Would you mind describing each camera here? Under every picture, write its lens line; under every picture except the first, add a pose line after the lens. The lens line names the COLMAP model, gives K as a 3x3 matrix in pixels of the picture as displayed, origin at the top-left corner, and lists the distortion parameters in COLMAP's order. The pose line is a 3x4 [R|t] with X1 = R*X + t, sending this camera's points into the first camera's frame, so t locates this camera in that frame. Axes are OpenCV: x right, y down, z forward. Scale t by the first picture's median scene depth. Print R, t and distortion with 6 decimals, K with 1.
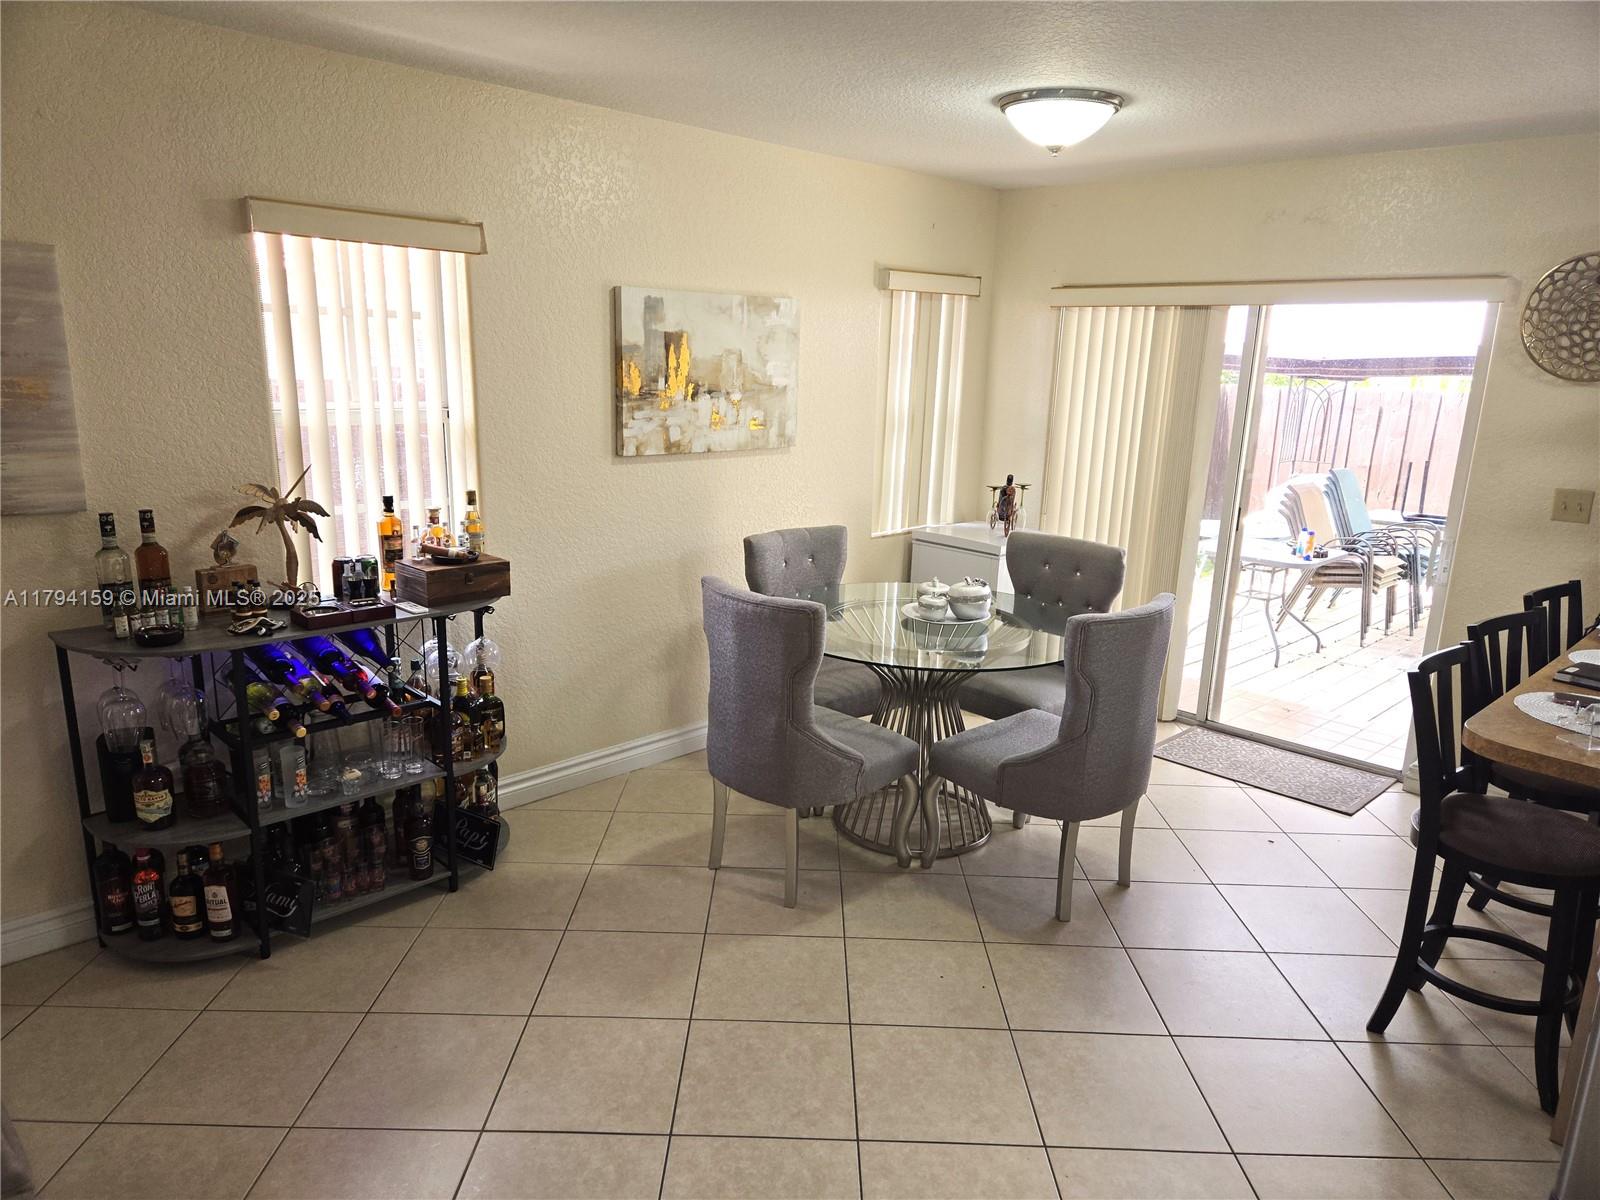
lens RADIAL K [[1064.5, 0, 828.0], [0, 1064.5, 613.7], [0, 0, 1]] dist [0.086073, -0.071652]
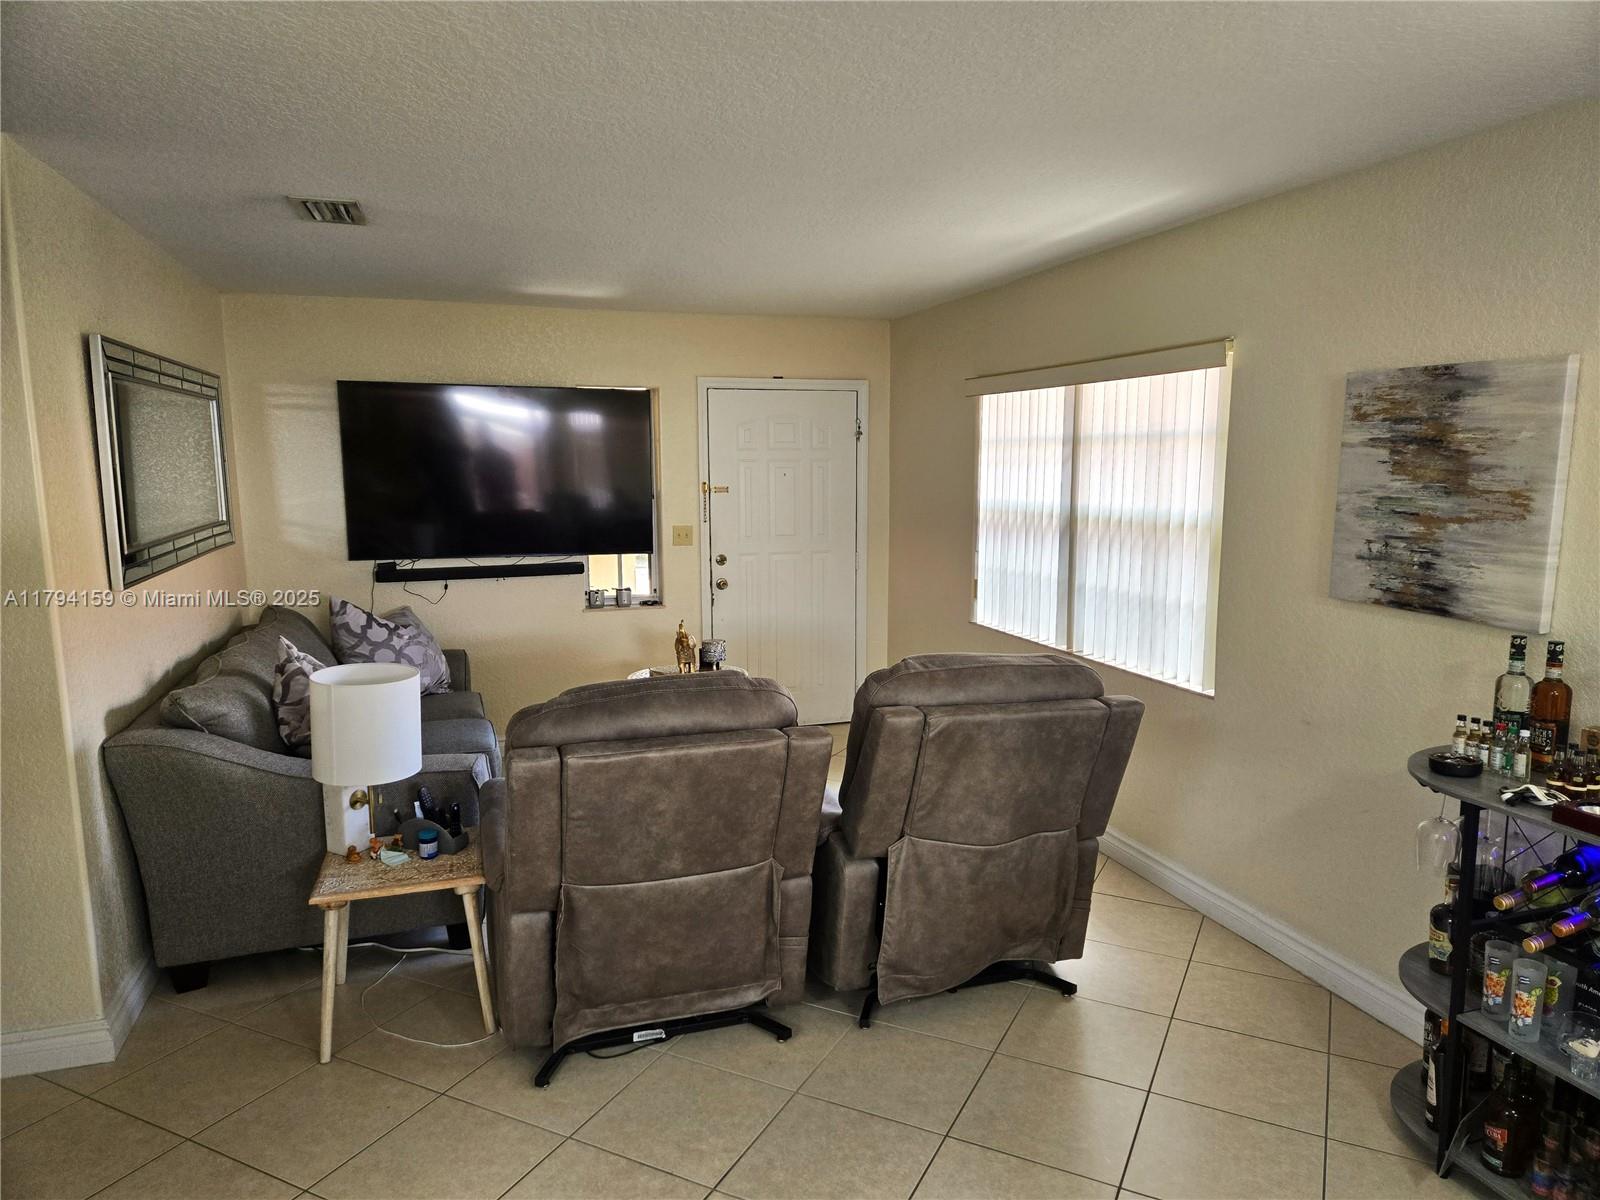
lens RADIAL K [[1061.7, 0, 800.0], [0, 1061.7, 600.0], [0, 0, 1]] dist [0.088147, -0.073669]
pose [[-0.448243, 0.091493, -0.889217, 0.421404], [-0.232480, 0.948587, 0.214792, -0.173802], [0.863152, 0.303005, -0.403927, 0.821722]]
